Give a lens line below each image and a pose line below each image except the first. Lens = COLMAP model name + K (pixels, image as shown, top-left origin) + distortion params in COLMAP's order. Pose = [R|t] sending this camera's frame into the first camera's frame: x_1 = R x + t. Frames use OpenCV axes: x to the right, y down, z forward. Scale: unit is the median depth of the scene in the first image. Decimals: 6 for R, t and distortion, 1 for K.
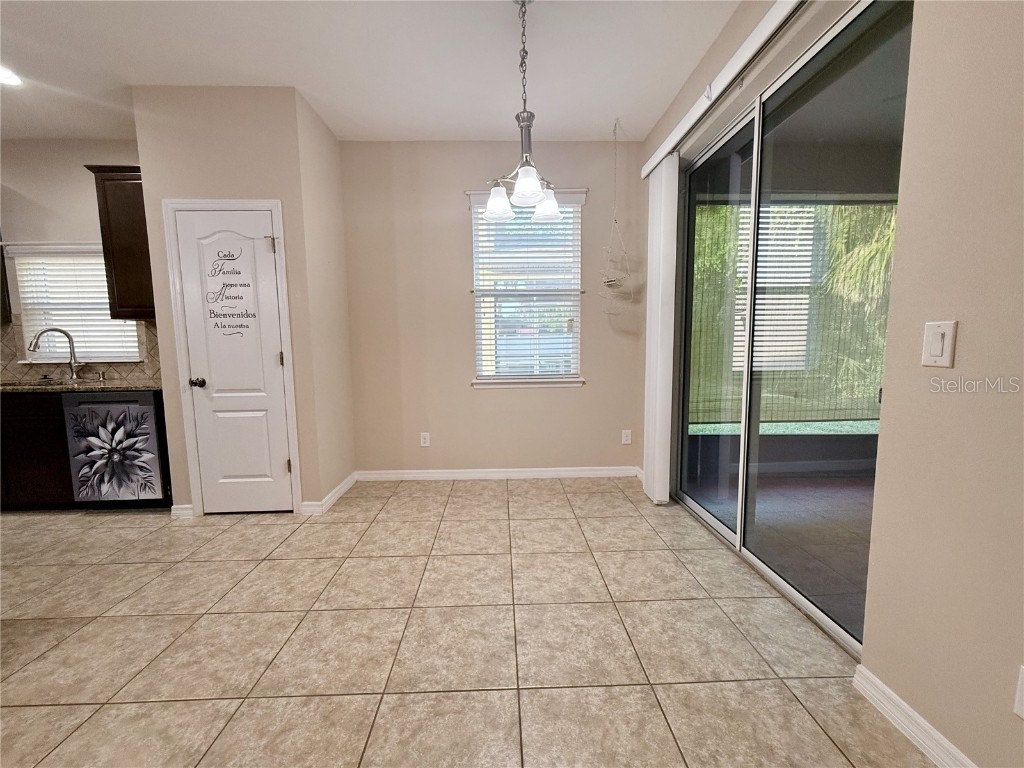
lens RADIAL K [[409.6, 0, 513.6], [0, 409.6, 385.0], [0, 0, 1]] dist [0.000037, 0.000413]
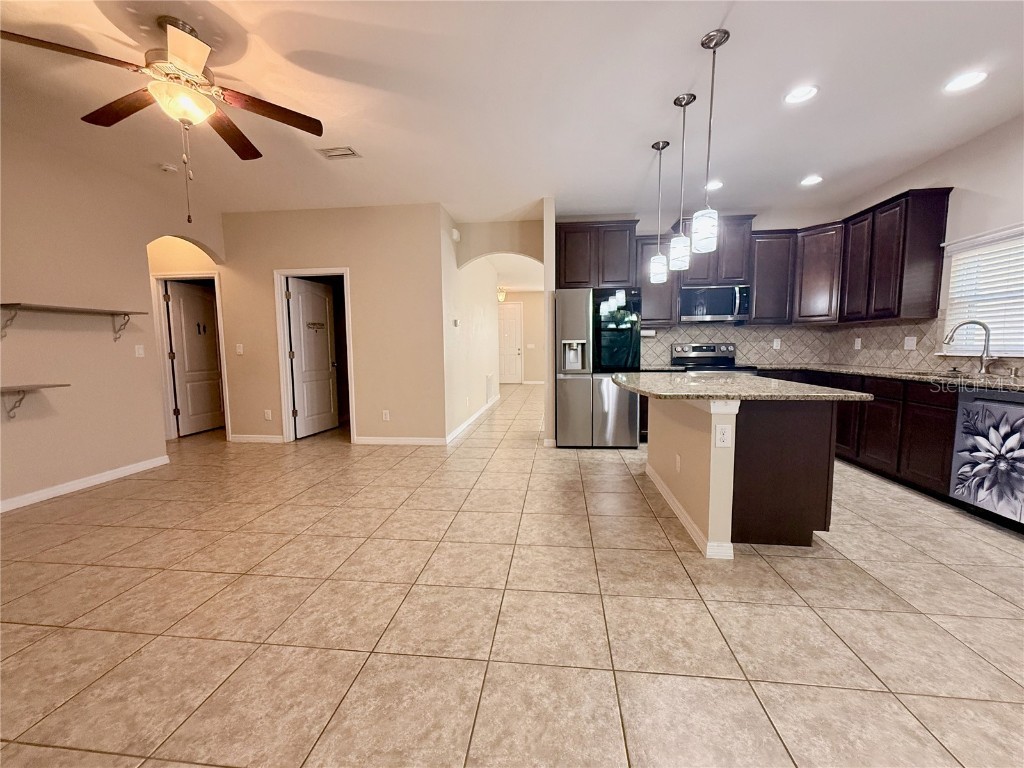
lens RADIAL K [[409.6, 0, 513.6], [0, 409.6, 385.0], [0, 0, 1]] dist [0.000037, 0.000413]
pose [[-0.140961, 0.105387, -0.984390, 0.024505], [-0.089079, 0.988935, 0.118629, -0.005126], [0.986000, 0.104410, -0.130013, 0.063695]]
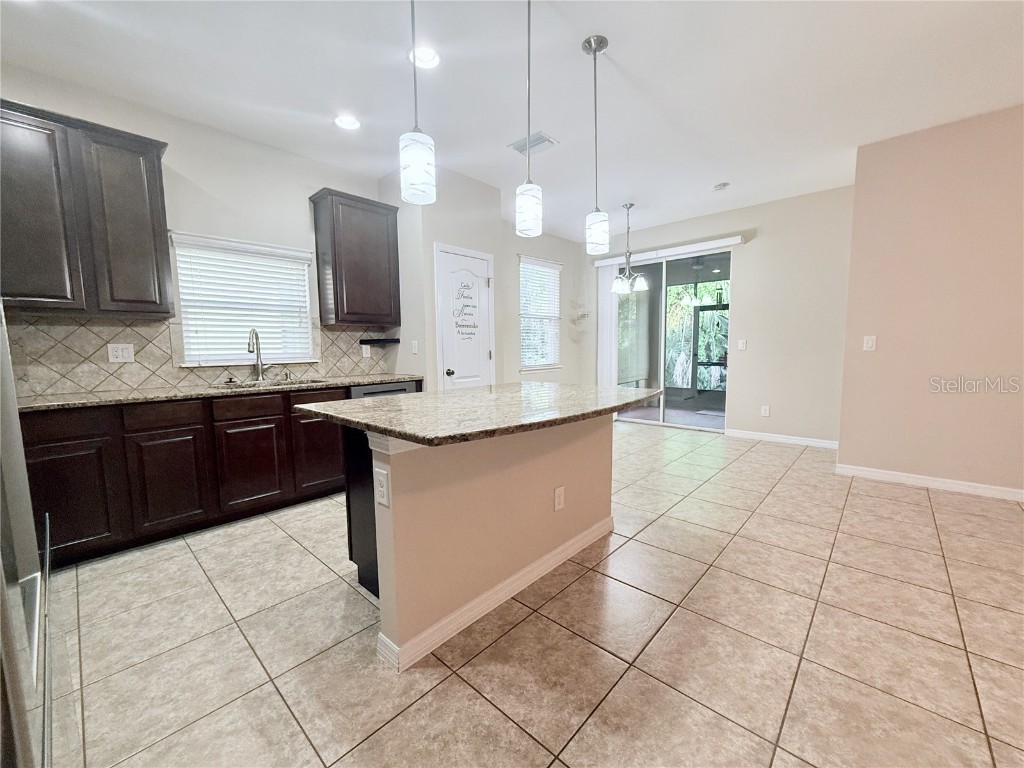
lens RADIAL K [[409.6, 0, 513.6], [0, 409.6, 385.0], [0, 0, 1]] dist [0.000037, 0.000413]
pose [[0.698607, -0.063882, 0.712648, -1.590270], [0.077212, 0.996921, 0.013674, 0.033744], [-0.711327, 0.045472, 0.701389, -0.142608]]
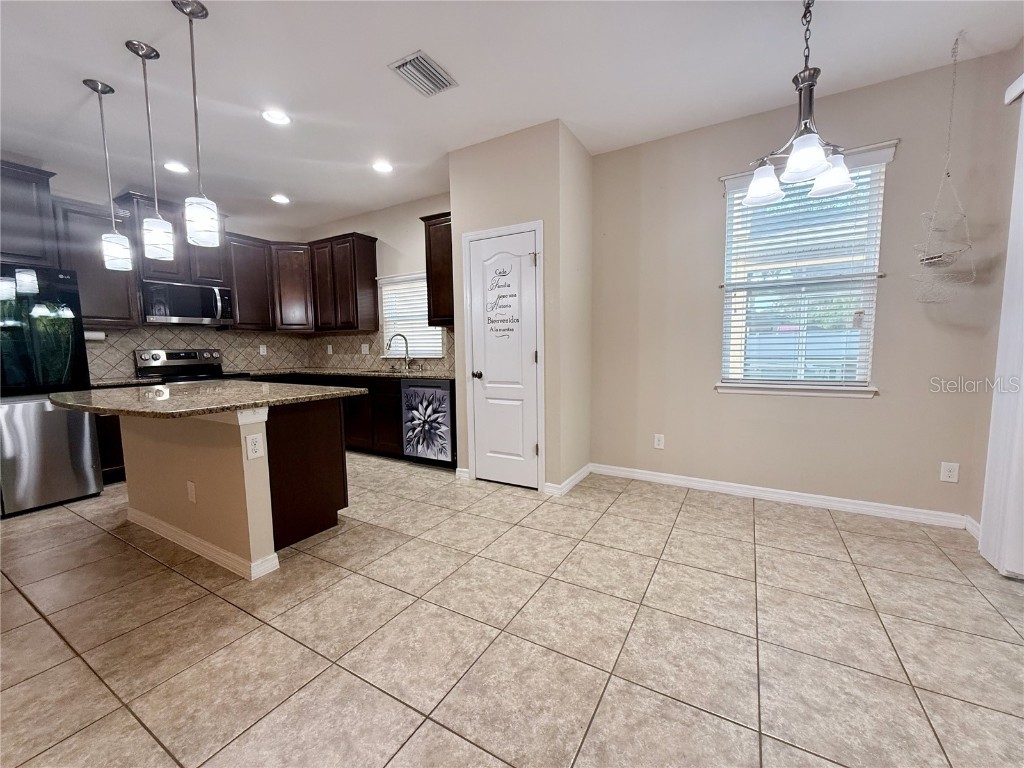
lens RADIAL K [[409.6, 0, 513.6], [0, 409.6, 385.0], [0, 0, 1]] dist [0.000037, 0.000413]
pose [[0.850553, 0.049682, -0.523537, -0.007782], [-0.050108, 0.998654, 0.013363, 0.003251], [0.523496, 0.014867, 0.851898, -0.022335]]
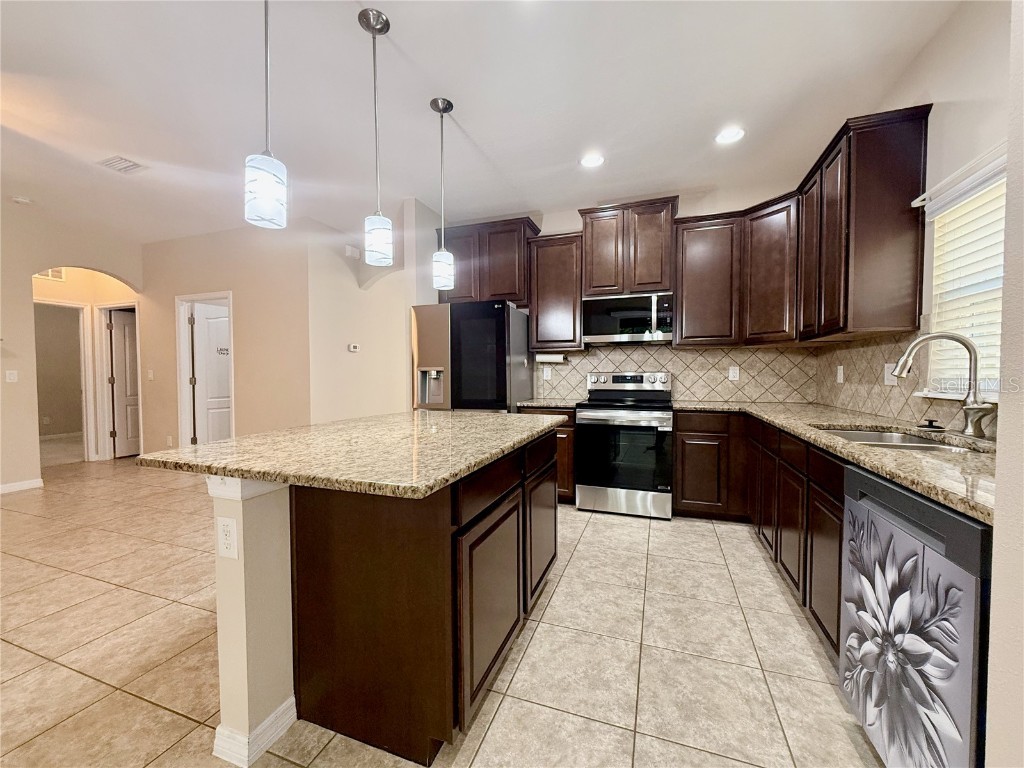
lens RADIAL K [[407.6, 0, 513.4], [0, 407.6, 386.2], [0, 0, 1]] dist [0.000624, 0.000181]
pose [[-0.368771, 0.041092, -0.928612, -0.504166], [-0.087215, 0.993085, 0.078580, -0.074129], [0.925420, 0.109967, -0.362637, 0.789862]]
